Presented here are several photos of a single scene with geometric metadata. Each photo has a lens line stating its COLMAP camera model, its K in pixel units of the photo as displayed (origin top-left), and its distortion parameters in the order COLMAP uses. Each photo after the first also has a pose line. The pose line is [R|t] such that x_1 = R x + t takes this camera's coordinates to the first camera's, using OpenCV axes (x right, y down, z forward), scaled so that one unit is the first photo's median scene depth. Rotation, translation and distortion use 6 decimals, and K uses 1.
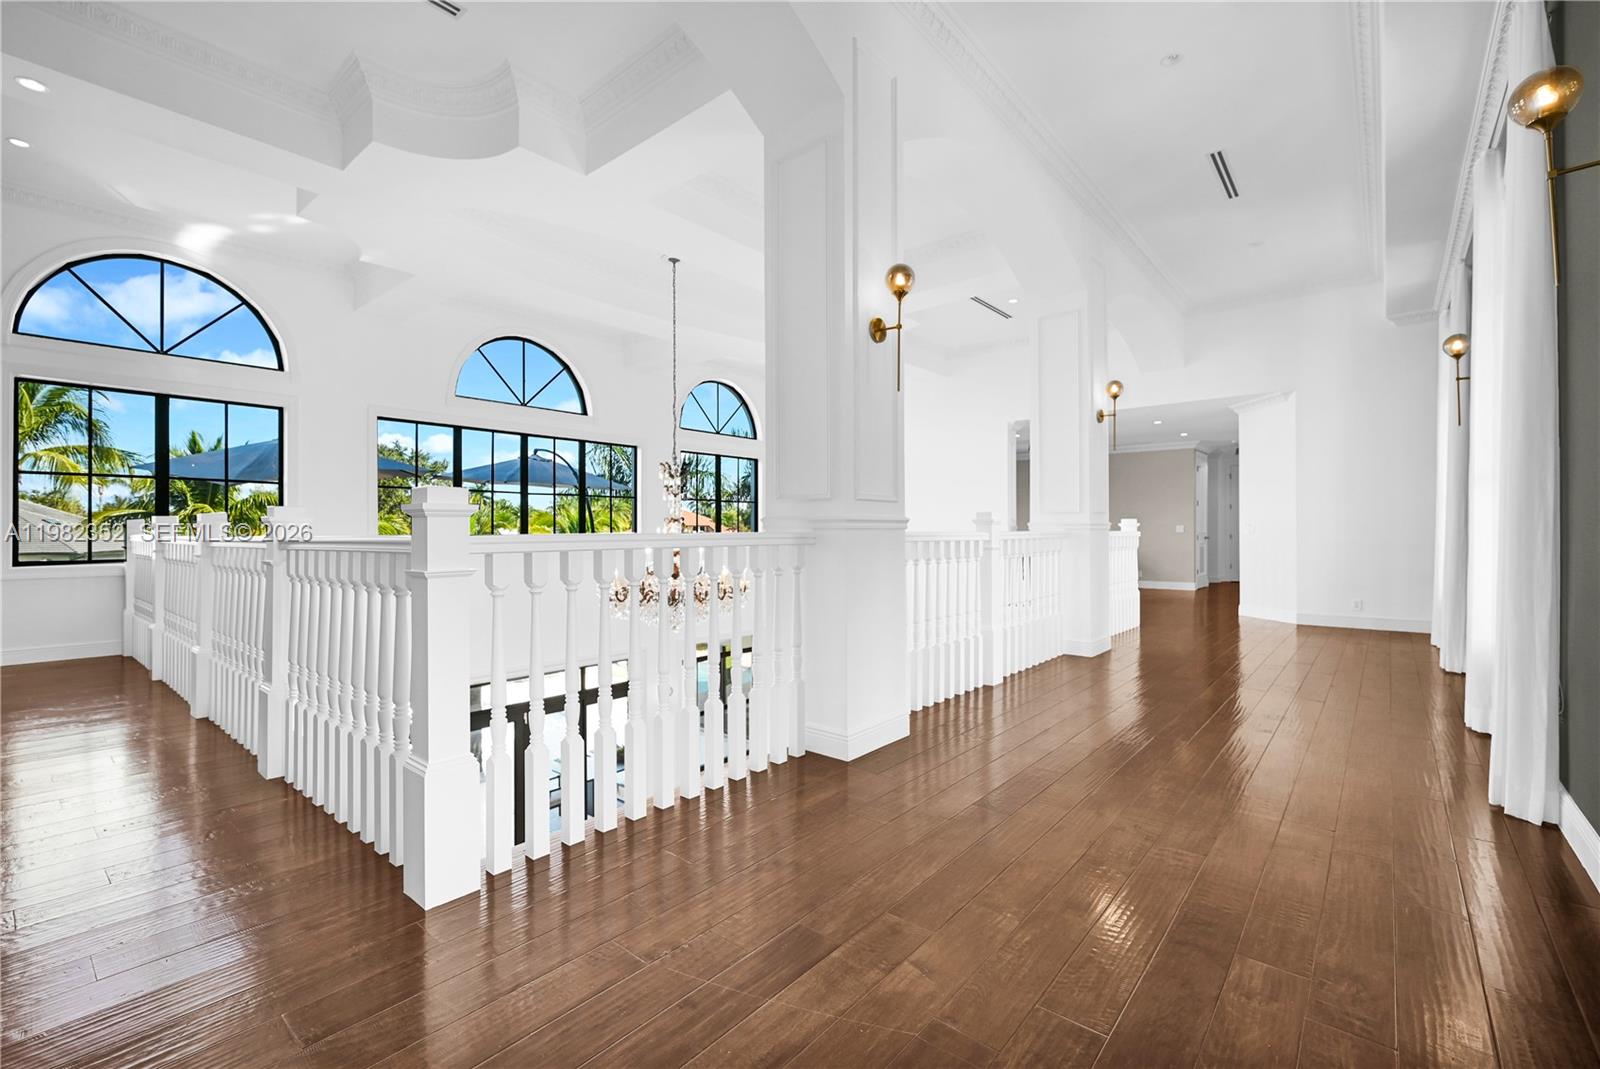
lens RADIAL K [[676.7, 0, 800.0], [0, 676.7, 534.5], [0, 0, 1]] dist [0.000444, 0.000090]
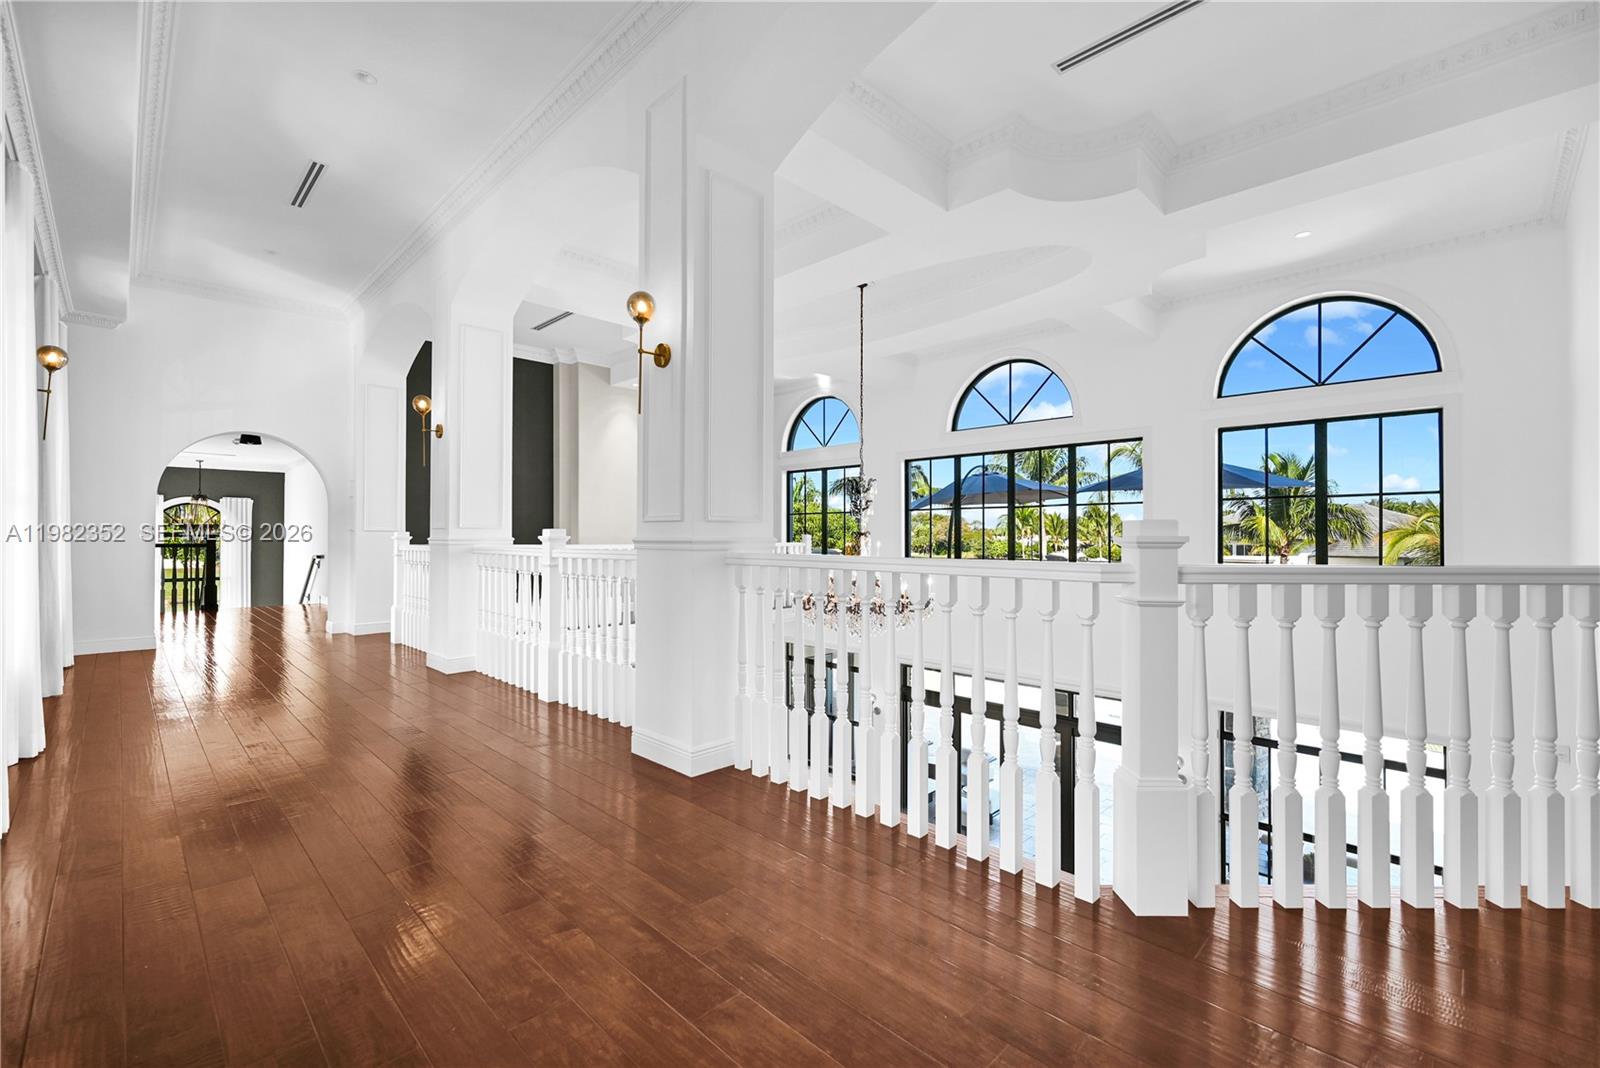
lens RADIAL K [[640.9, 0, 800.0], [0, 640.9, 534.0], [0, 0, 1]] dist [0.001723, 0.000492]
pose [[-0.040672, -0.009875, -0.999124, 0.641579], [-0.008984, 0.999914, -0.009517, -0.007740], [0.999132, 0.008589, -0.040757, 0.753532]]
